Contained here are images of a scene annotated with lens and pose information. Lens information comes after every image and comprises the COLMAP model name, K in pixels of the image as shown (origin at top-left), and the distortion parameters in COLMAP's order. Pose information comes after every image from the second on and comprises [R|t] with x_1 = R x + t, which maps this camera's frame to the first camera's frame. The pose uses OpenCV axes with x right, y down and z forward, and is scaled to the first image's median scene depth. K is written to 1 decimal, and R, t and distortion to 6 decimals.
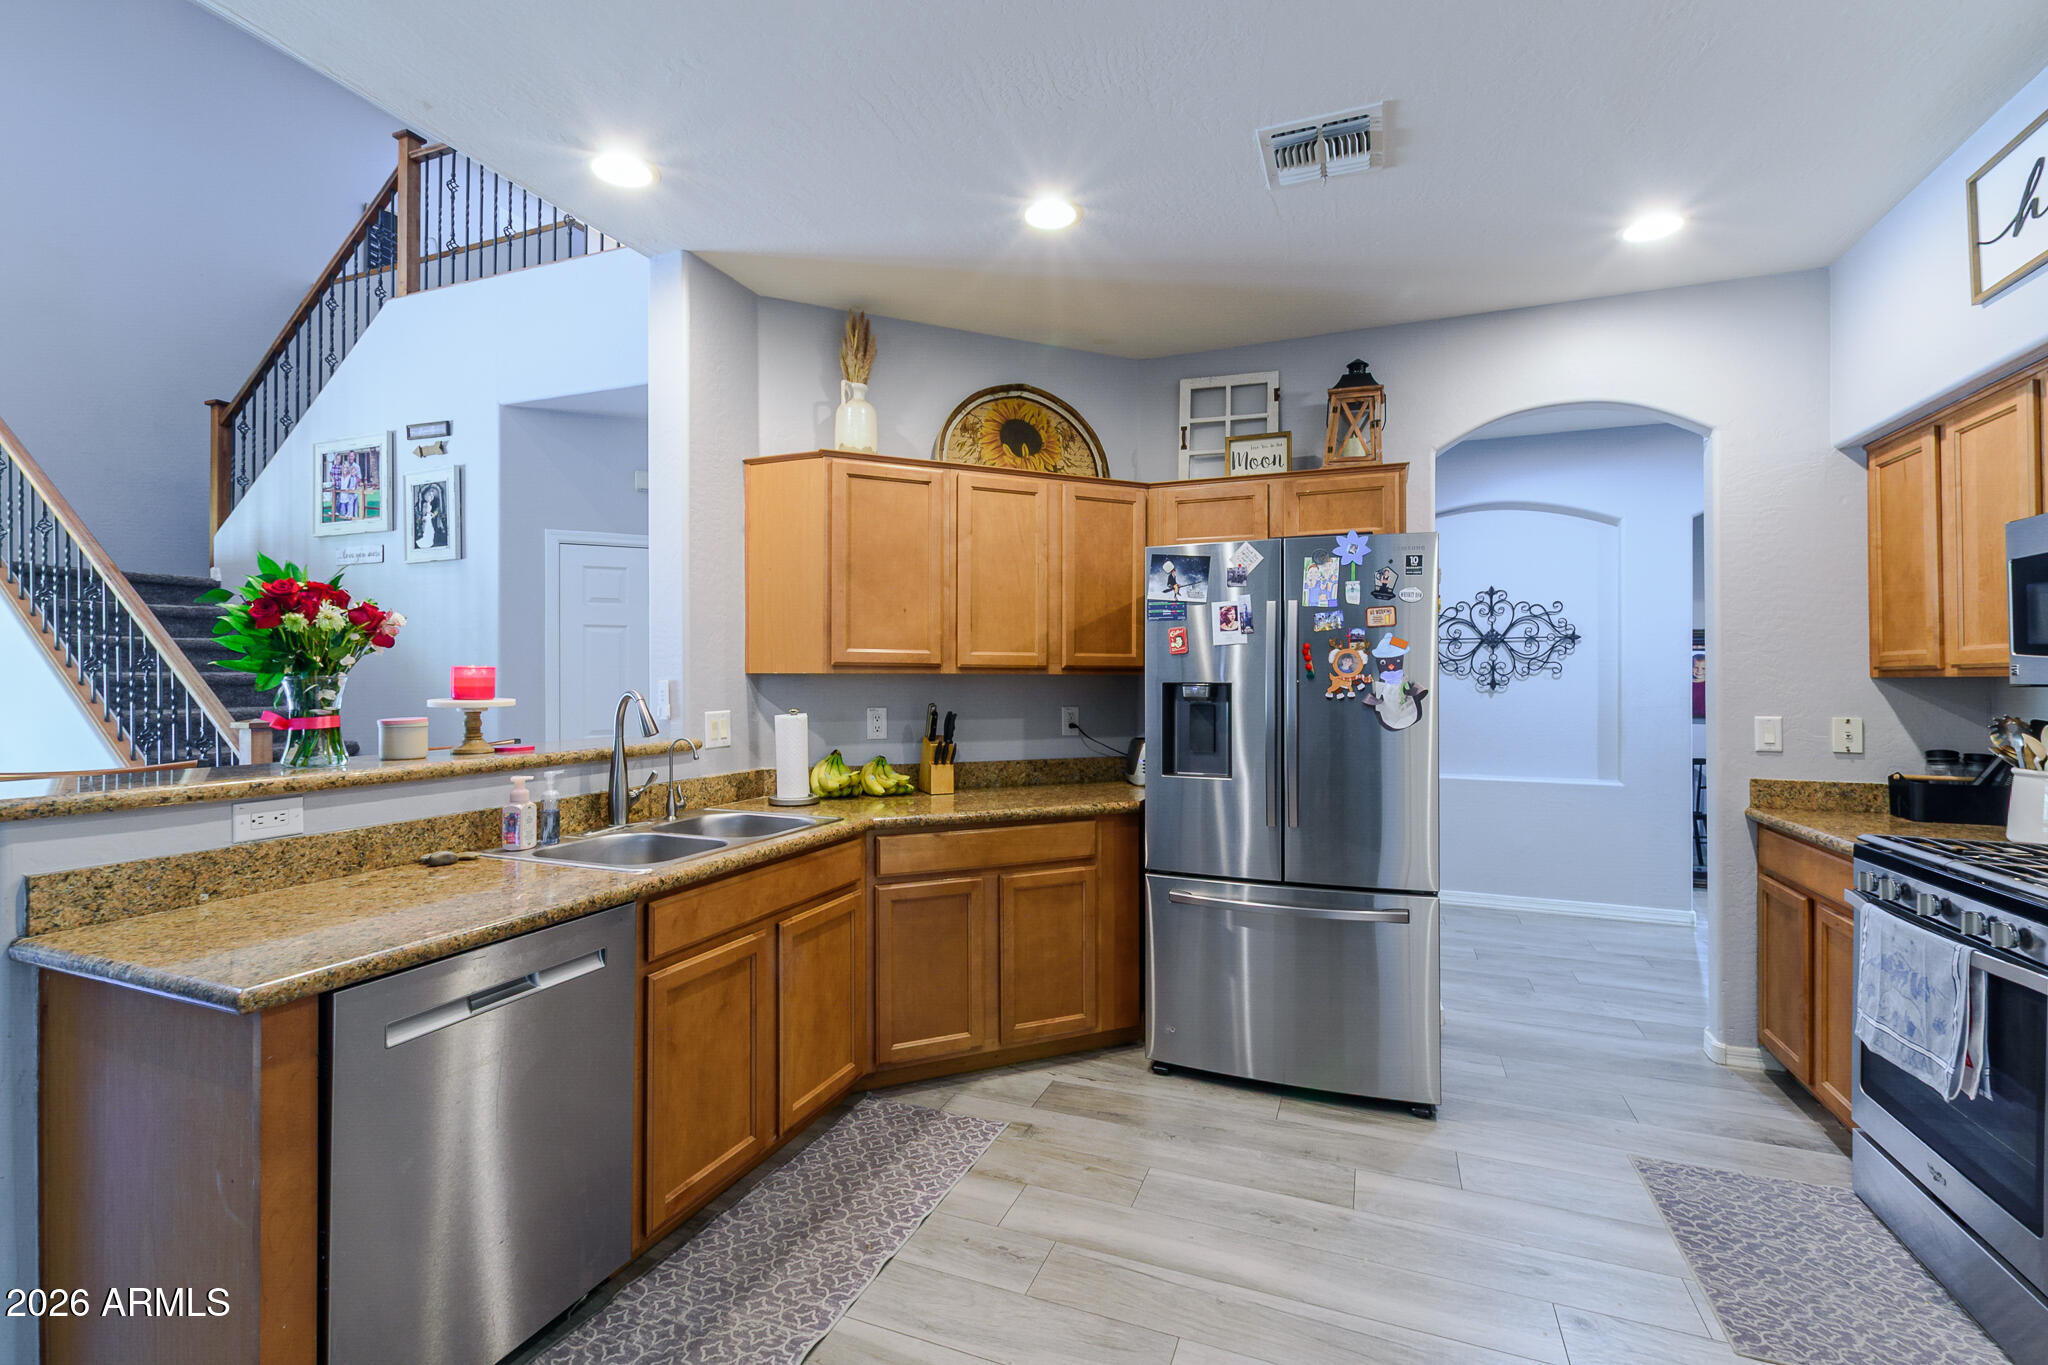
lens RADIAL K [[888.2, 0, 1029.9], [0, 888.2, 672.4], [0, 0, 1]] dist [0.001703, -0.000970]
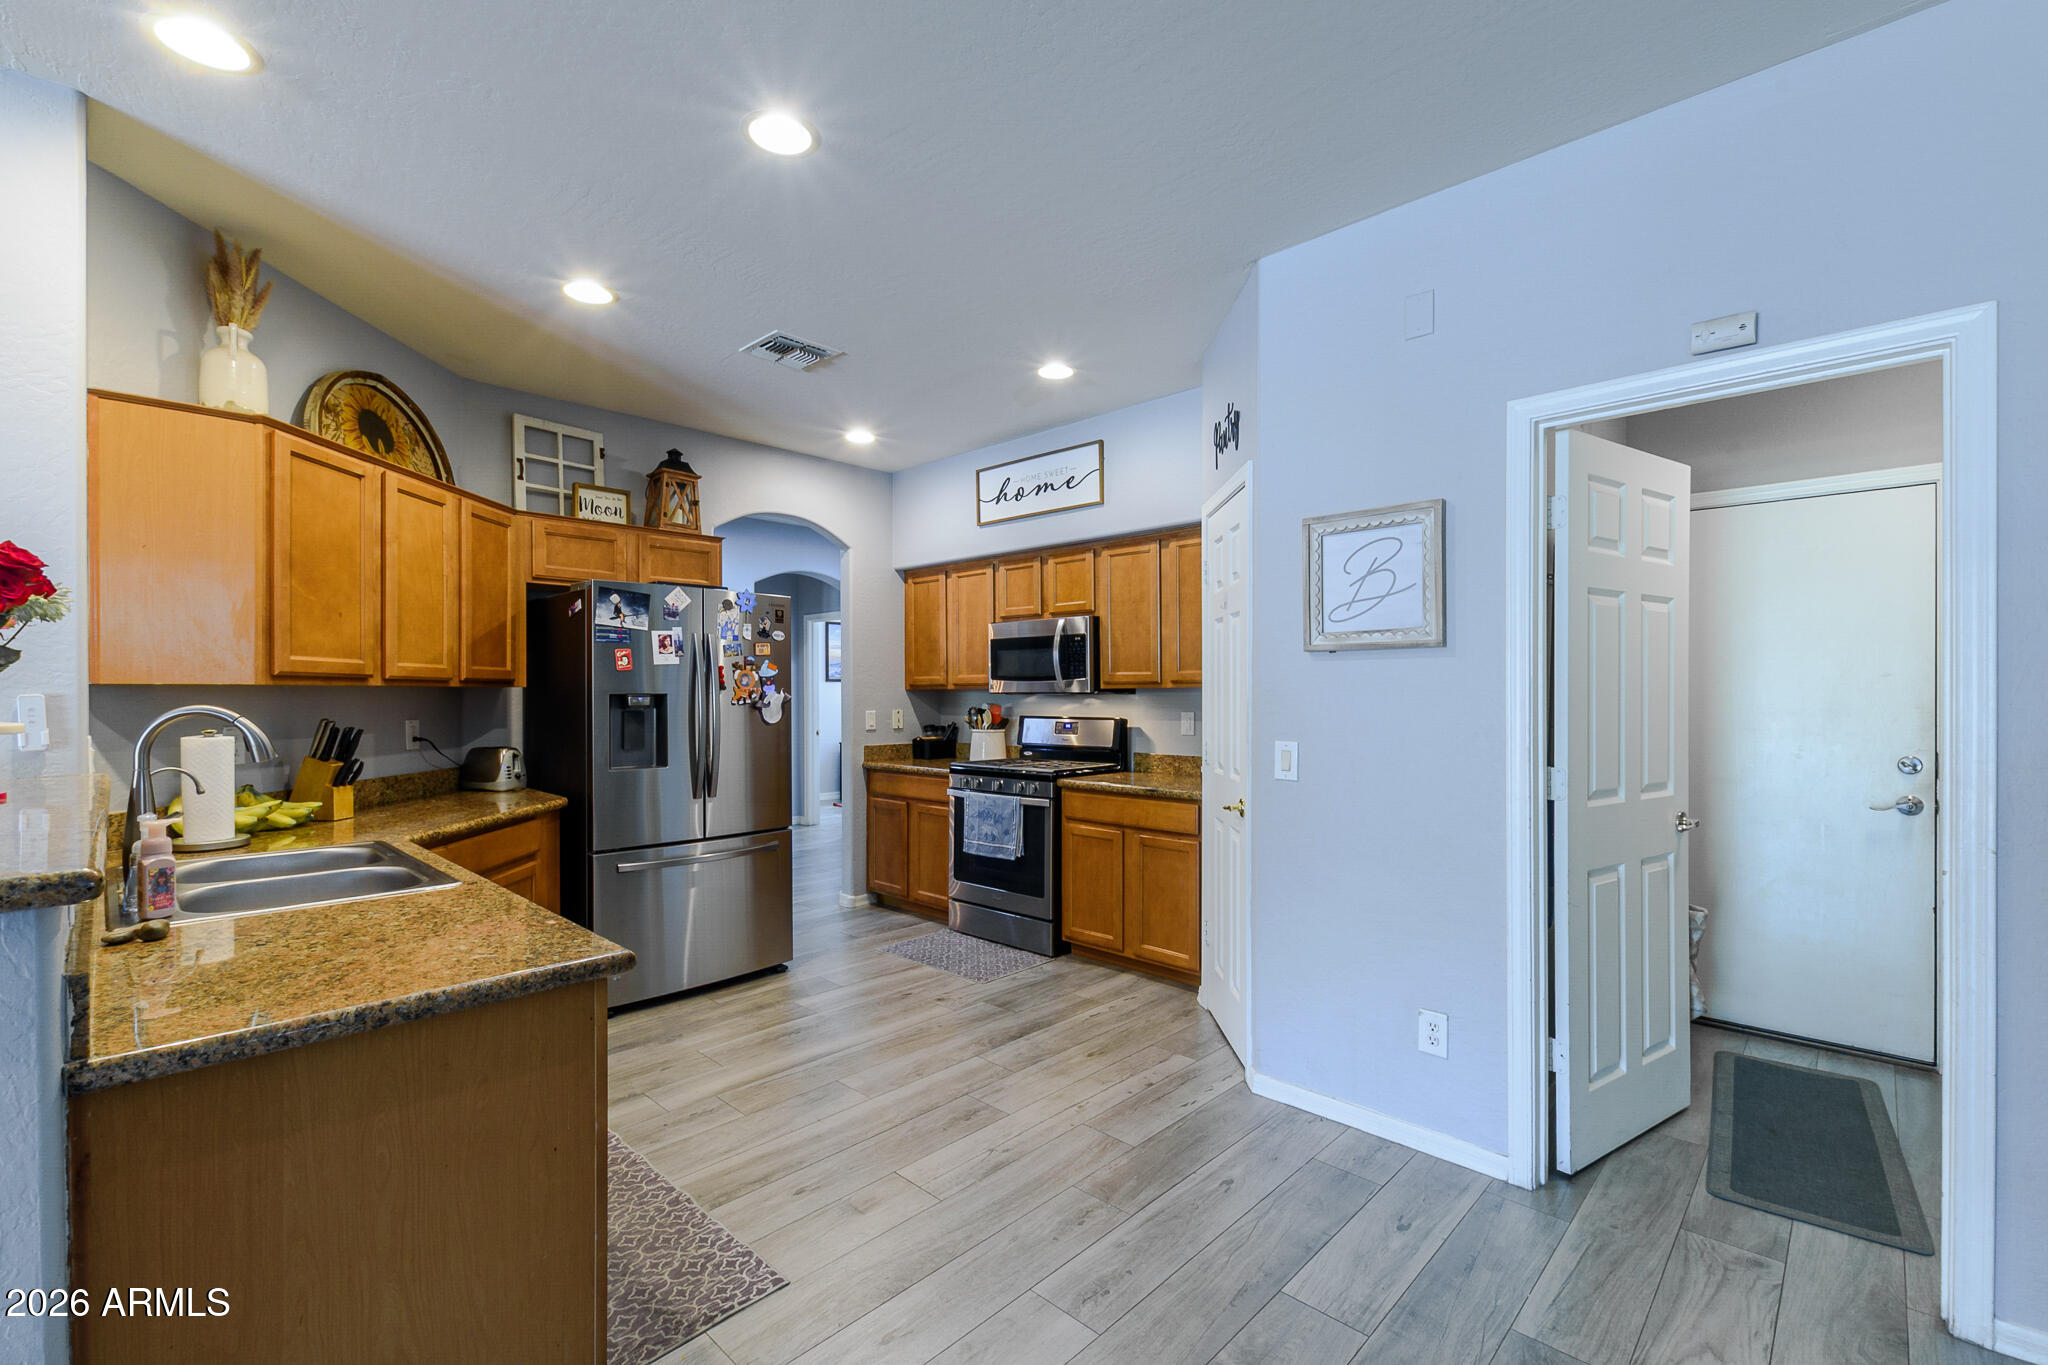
lens RADIAL K [[885.5, 0, 1023.6], [0, 885.5, 686.2], [0, 0, 1]] dist [0.007343, 0.000308]
pose [[0.377451, 0.003138, 0.926024, -0.736883], [-0.005990, 0.999982, -0.000947, -0.001175], [-0.926010, -0.005189, 0.377463, 0.022928]]
